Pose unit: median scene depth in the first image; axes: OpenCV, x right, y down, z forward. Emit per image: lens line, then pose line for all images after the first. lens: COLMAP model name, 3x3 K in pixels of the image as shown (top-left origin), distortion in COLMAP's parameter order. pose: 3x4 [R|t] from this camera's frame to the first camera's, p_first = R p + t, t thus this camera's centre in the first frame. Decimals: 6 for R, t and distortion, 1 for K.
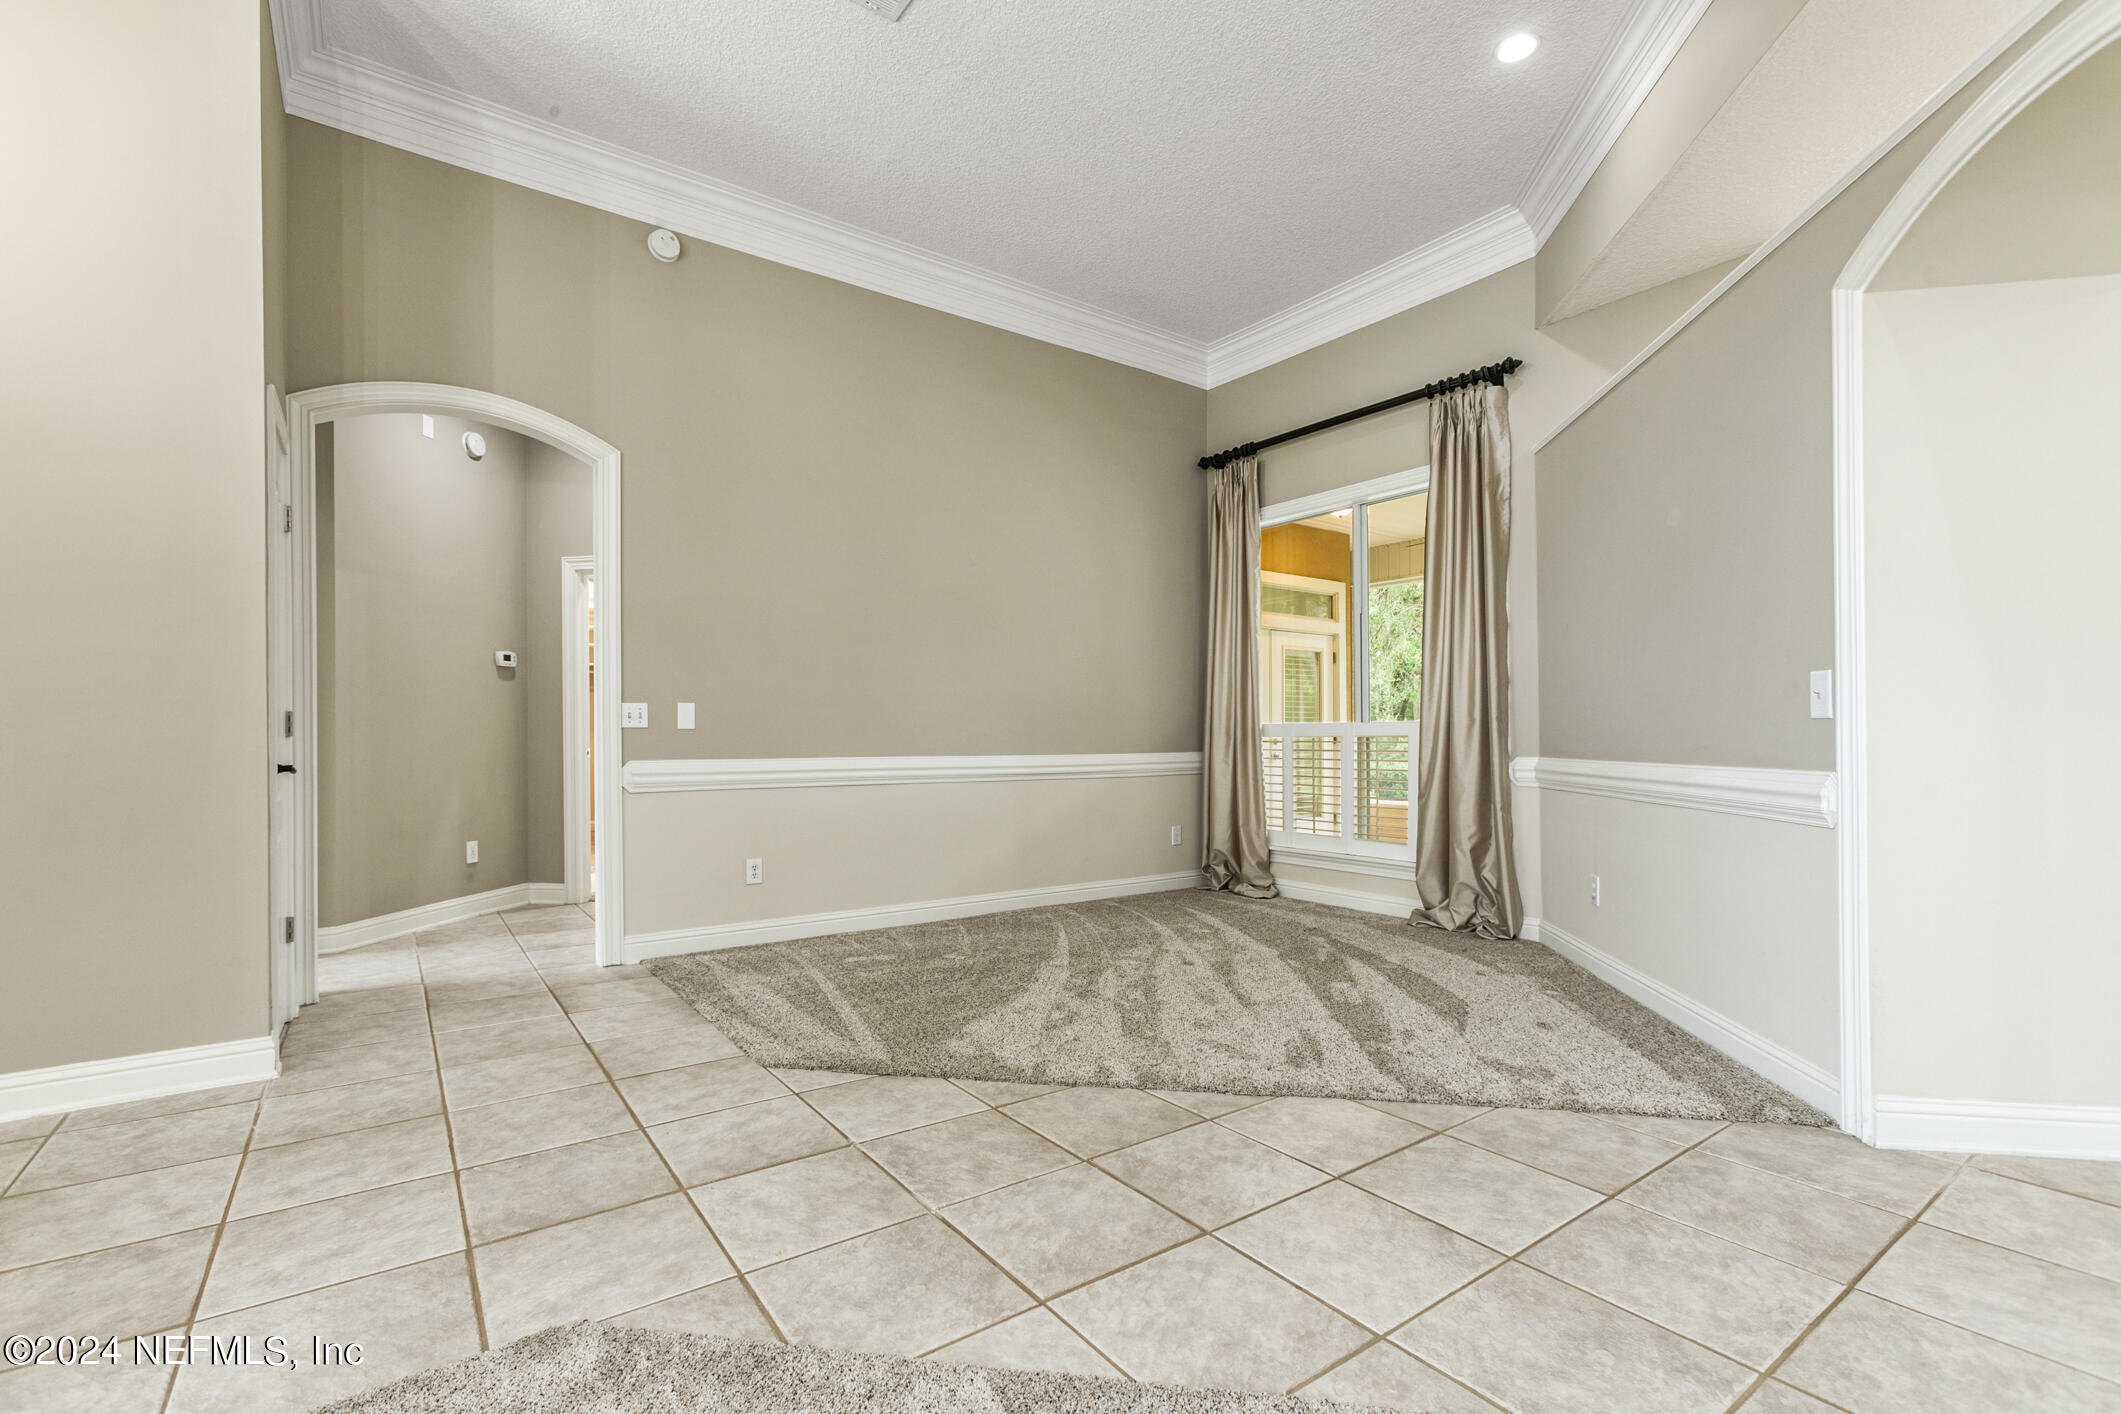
lens RADIAL K [[947.2, 0, 1052.7], [0, 947.2, 759.8], [0, 0, 1]] dist [0.000054, 0.000276]
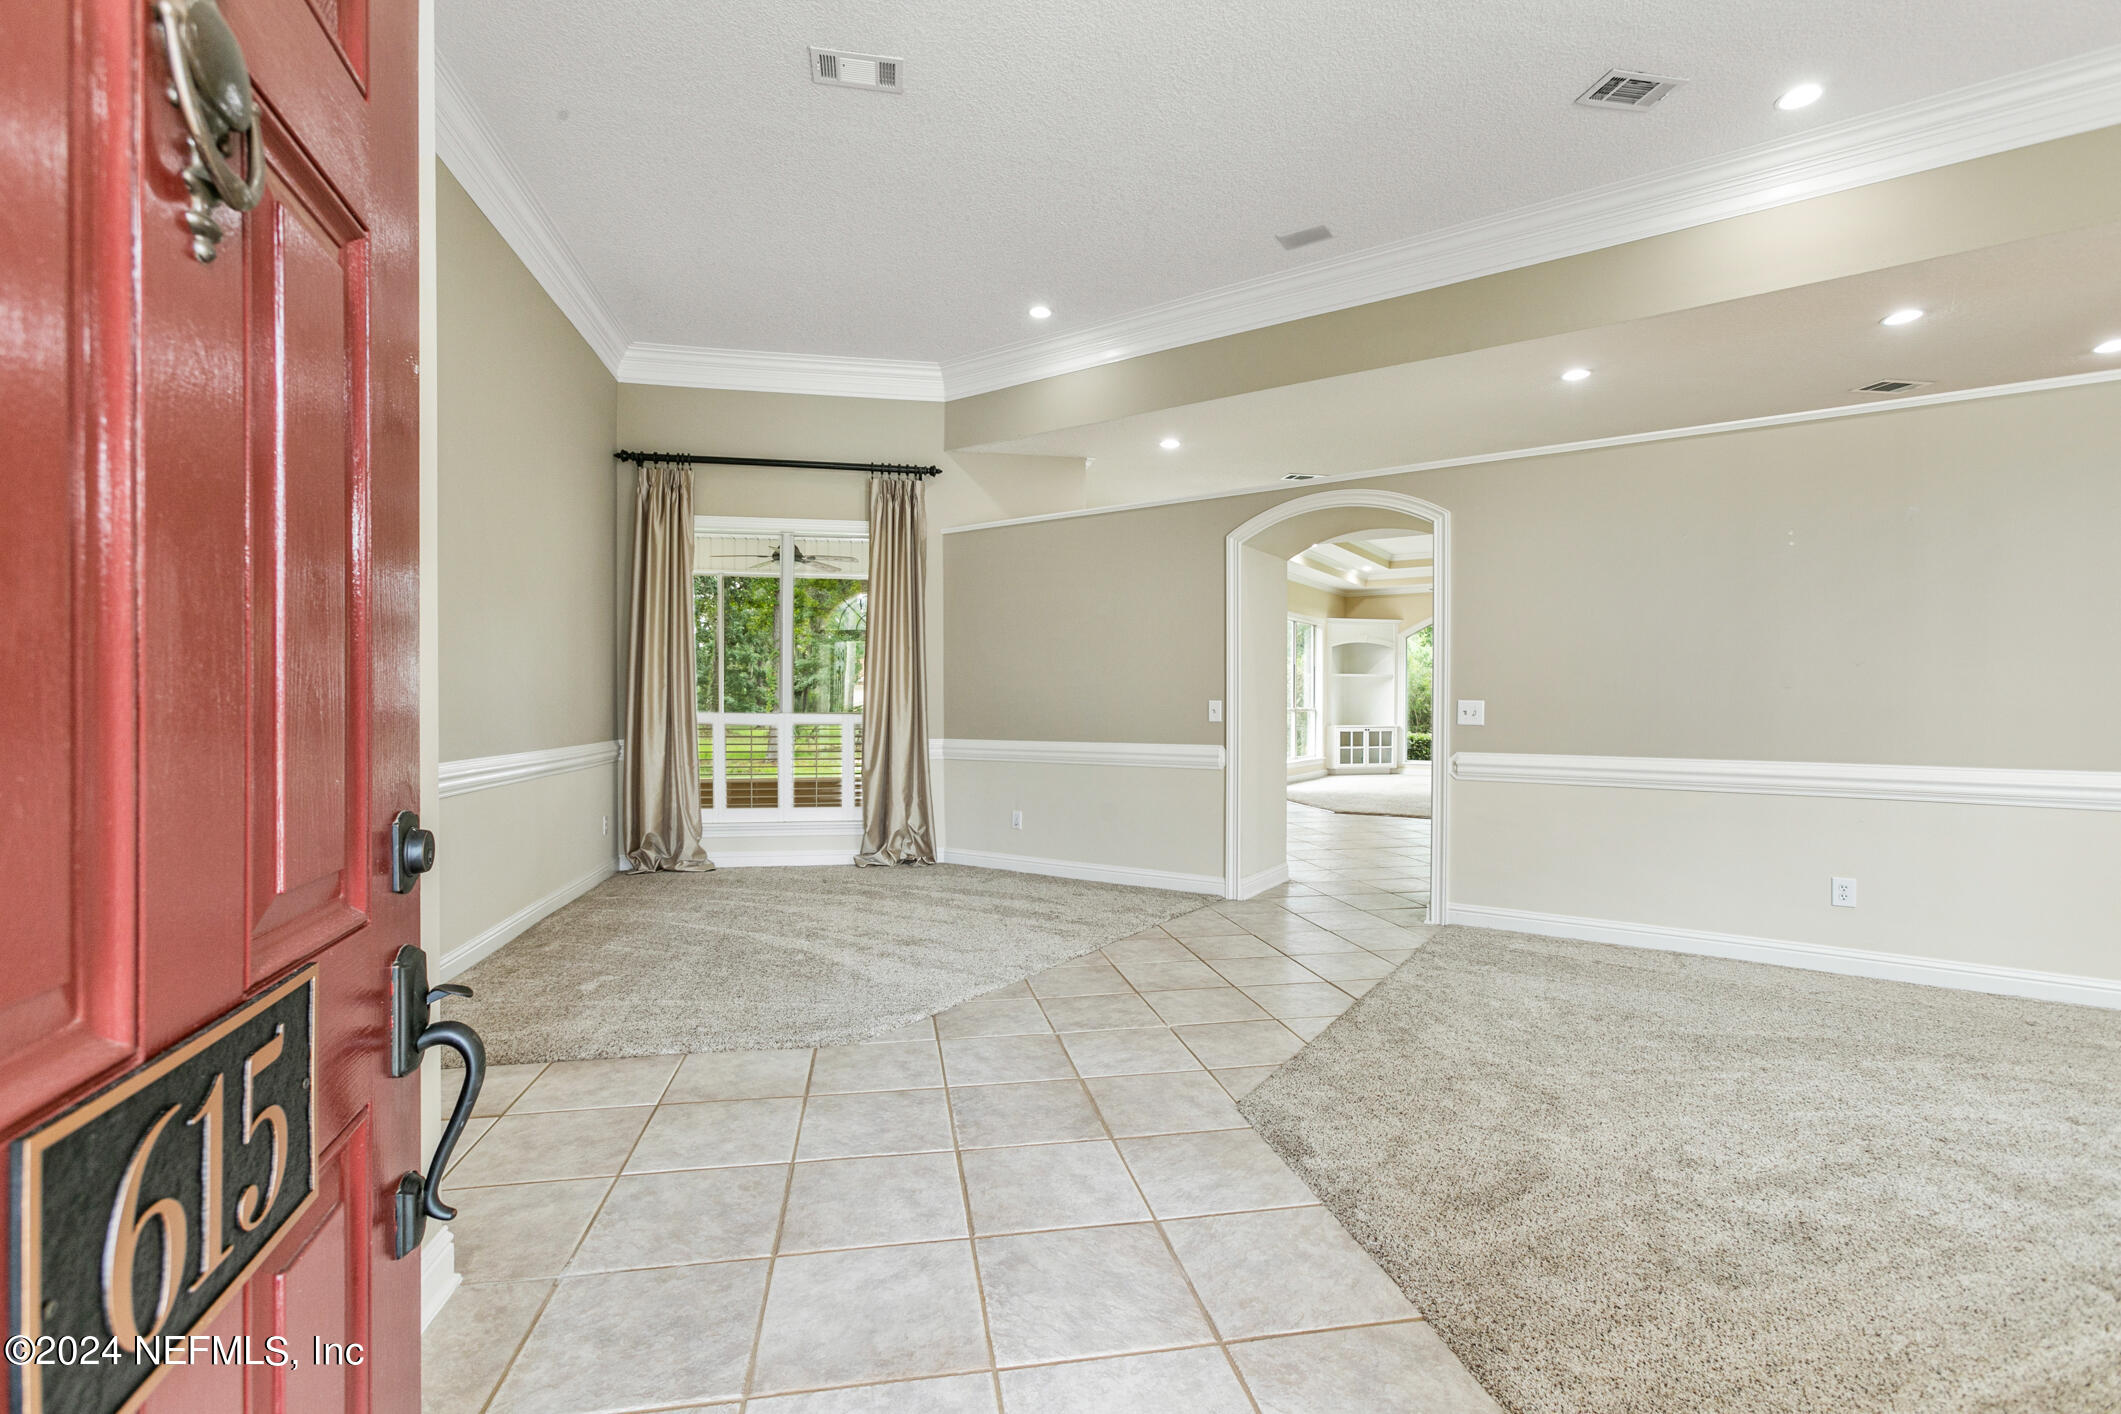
lens RADIAL K [[966.7, 0, 1055.7], [0, 966.7, 711.8], [0, 0, 1]] dist [-0.001483, 0.000039]
pose [[0.420977, -0.004887, 0.907058, -1.279246], [0.023623, 0.999705, -0.005578, -0.049625], [-0.906764, 0.023775, 0.420968, 0.336243]]
